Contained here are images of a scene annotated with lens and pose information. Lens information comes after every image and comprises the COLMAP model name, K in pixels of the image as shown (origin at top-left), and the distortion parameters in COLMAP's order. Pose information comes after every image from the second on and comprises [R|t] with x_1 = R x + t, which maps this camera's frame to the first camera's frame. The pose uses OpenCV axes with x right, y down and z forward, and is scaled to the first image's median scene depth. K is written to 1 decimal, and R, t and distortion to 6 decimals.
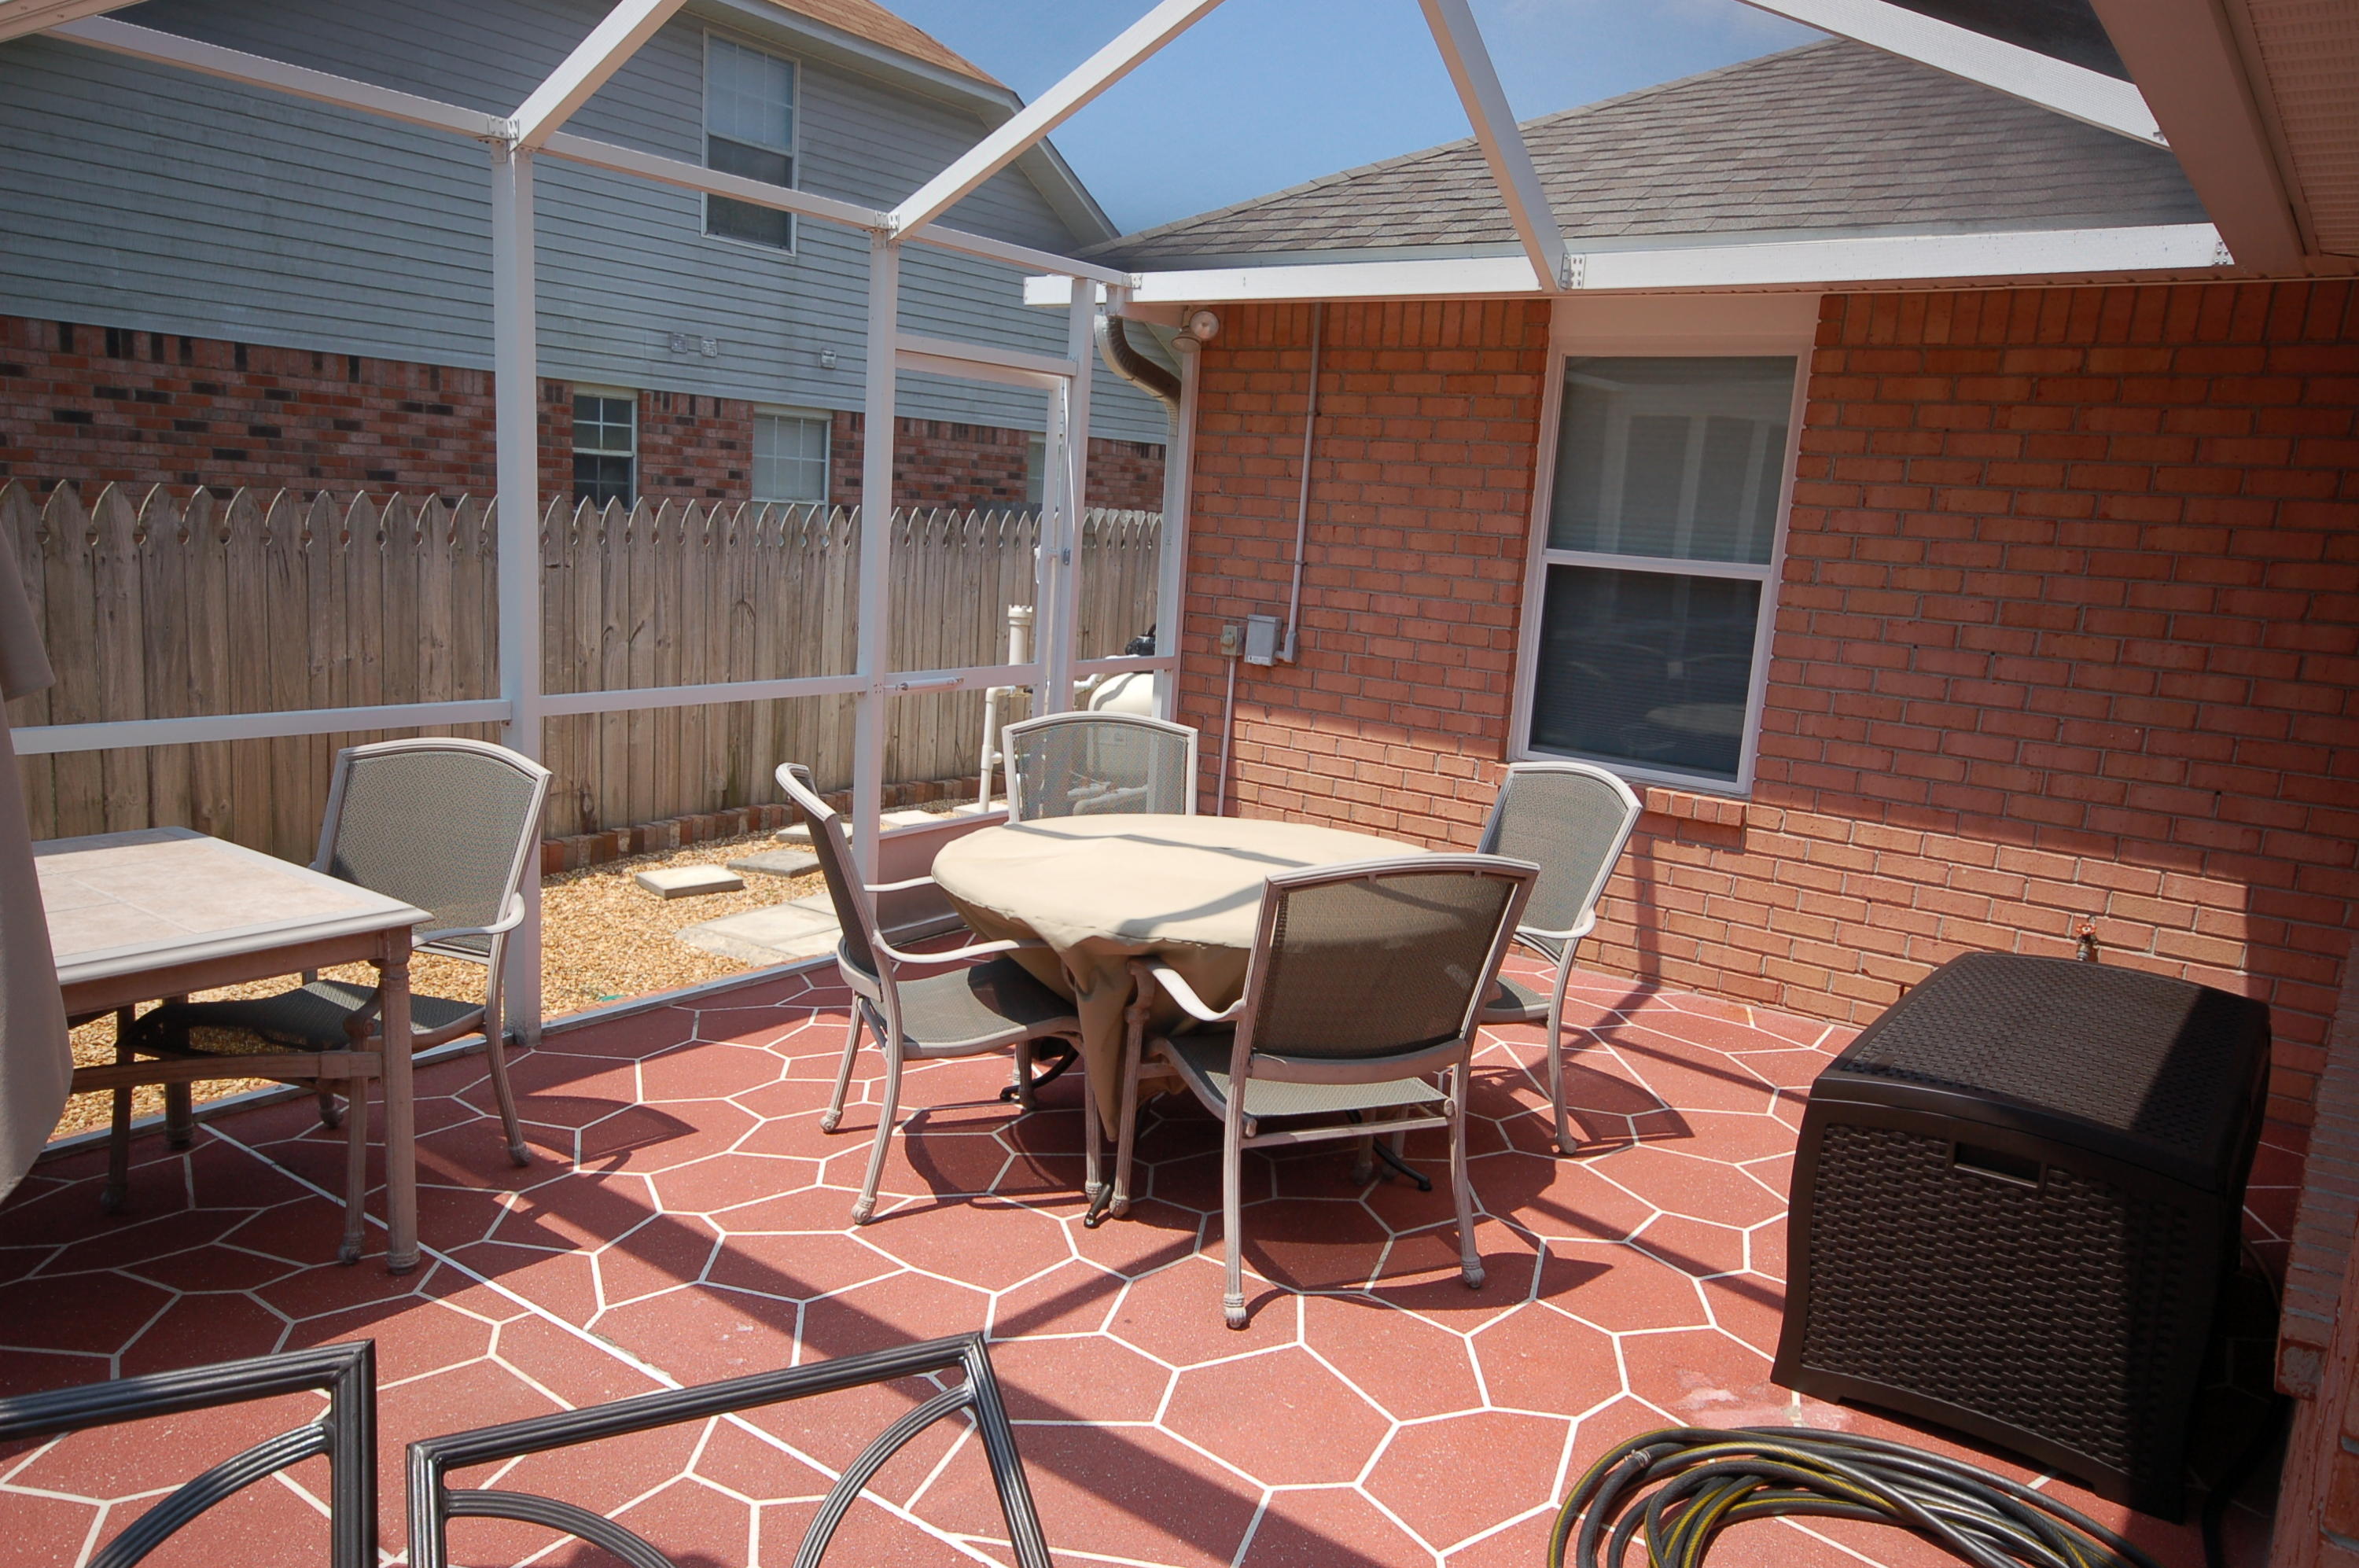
lens RADIAL K [[1617.4, 0, 1171.7], [0, 1617.4, 782.0], [0, 0, 1]] dist [0.003248, 0.020398]
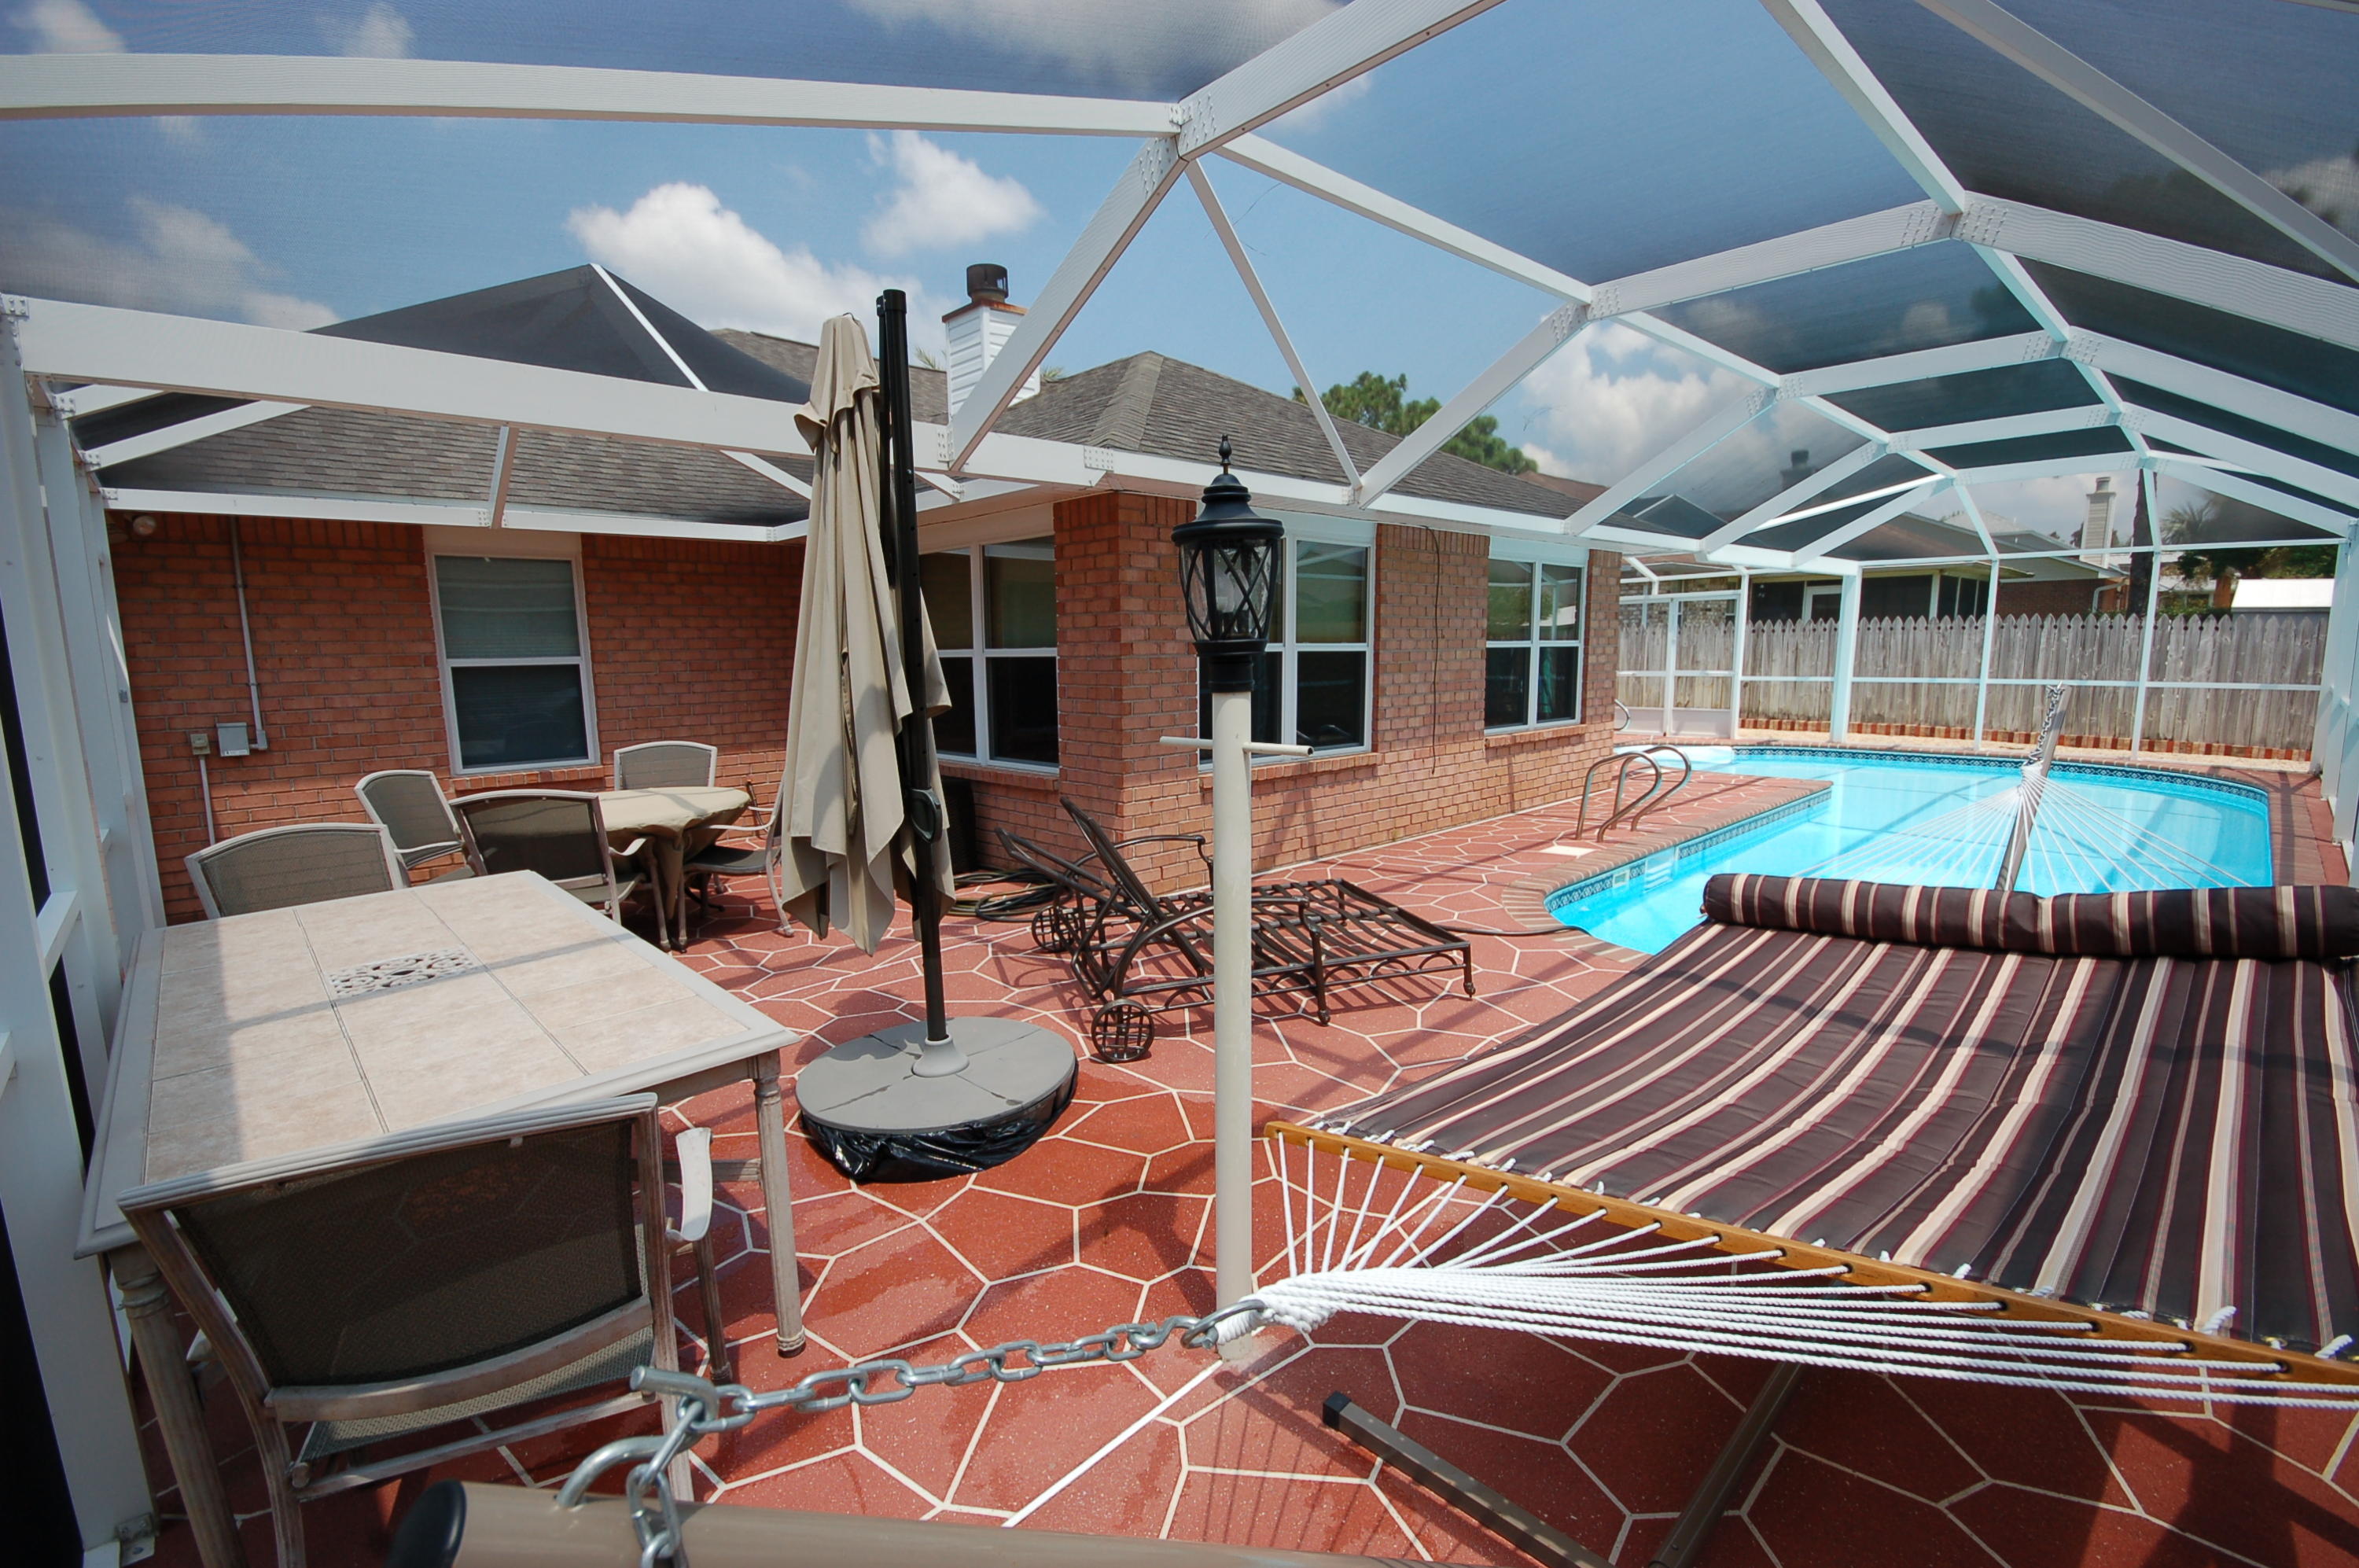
lens RADIAL K [[1035.4, 0, 1175.3], [0, 1035.4, 786.0], [0, 0, 1]] dist [-0.000361, -0.001109]
pose [[0.158066, -0.202441, 0.966454, -0.918811], [0.195176, 0.965853, 0.170394, -0.049838], [-0.967947, 0.161695, 0.192180, -0.006087]]
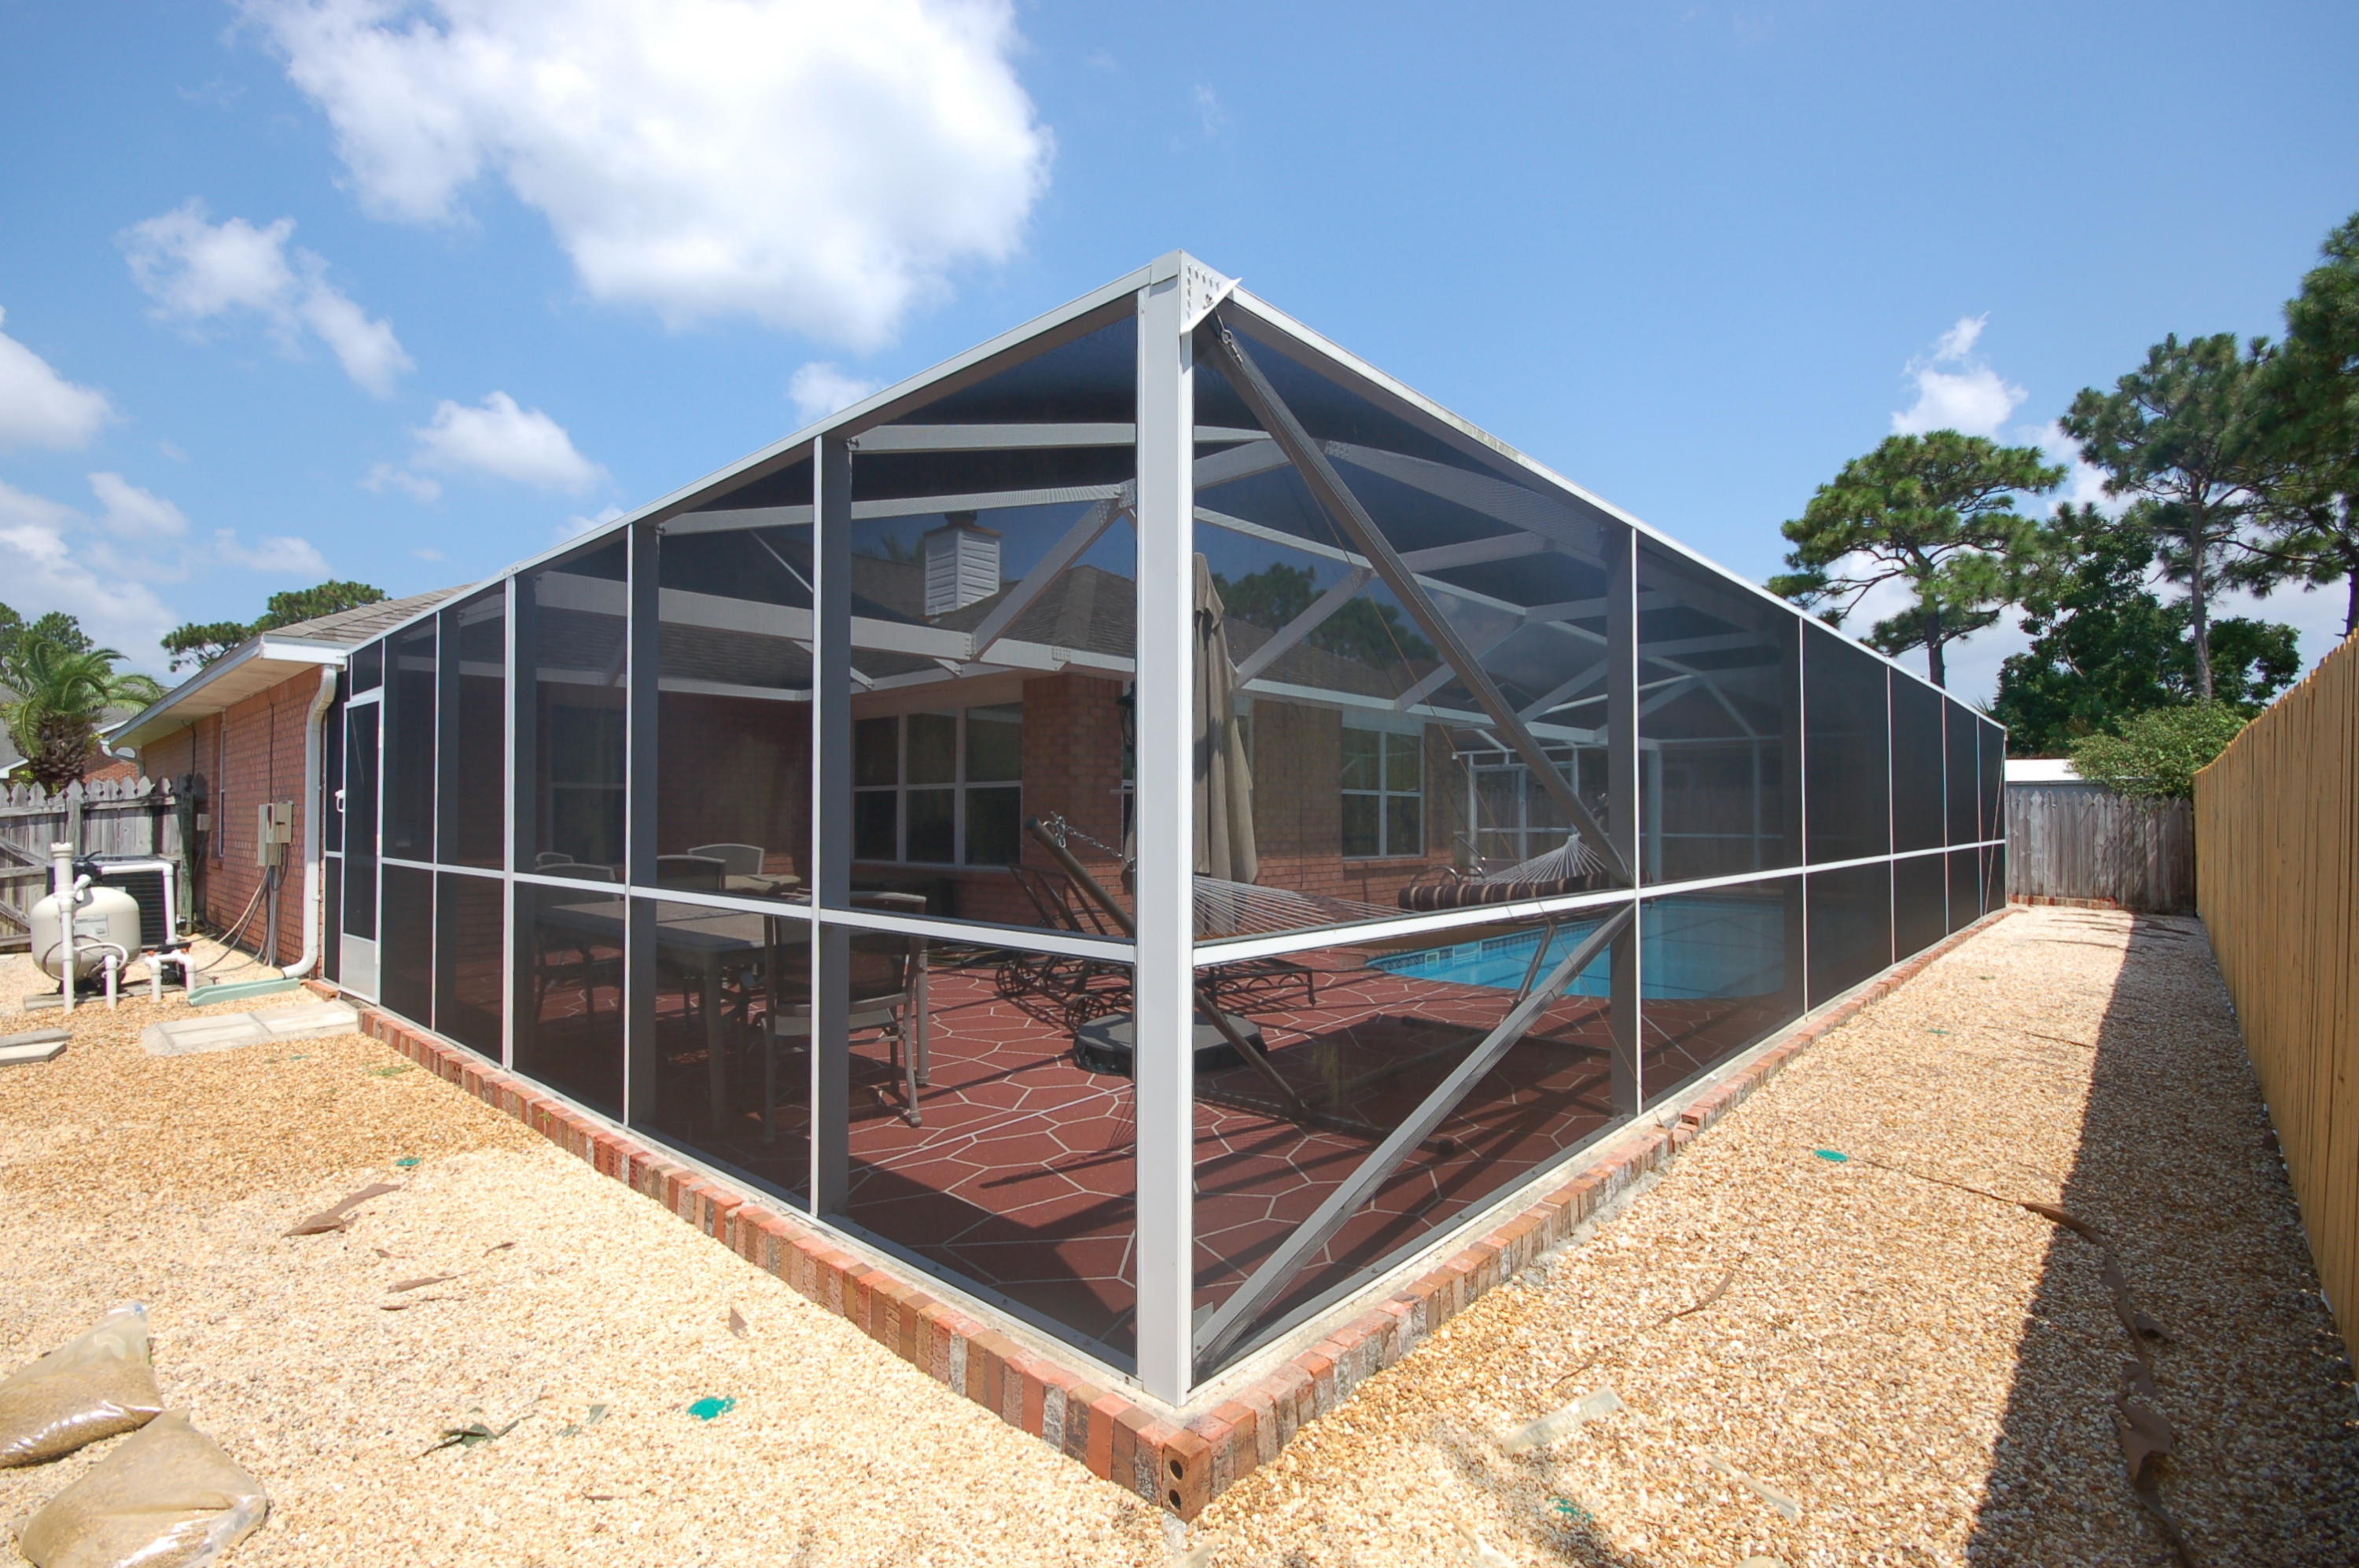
lens RADIAL K [[1035.4, 0, 1175.6], [0, 1035.4, 794.2], [0, 0, 1]] dist [-0.000361, -0.001109]
pose [[0.082553, -0.049254, 0.995369, -1.777062], [0.176823, 0.983655, 0.034009, 0.007918], [-0.980774, 0.173196, 0.089913, -0.102617]]
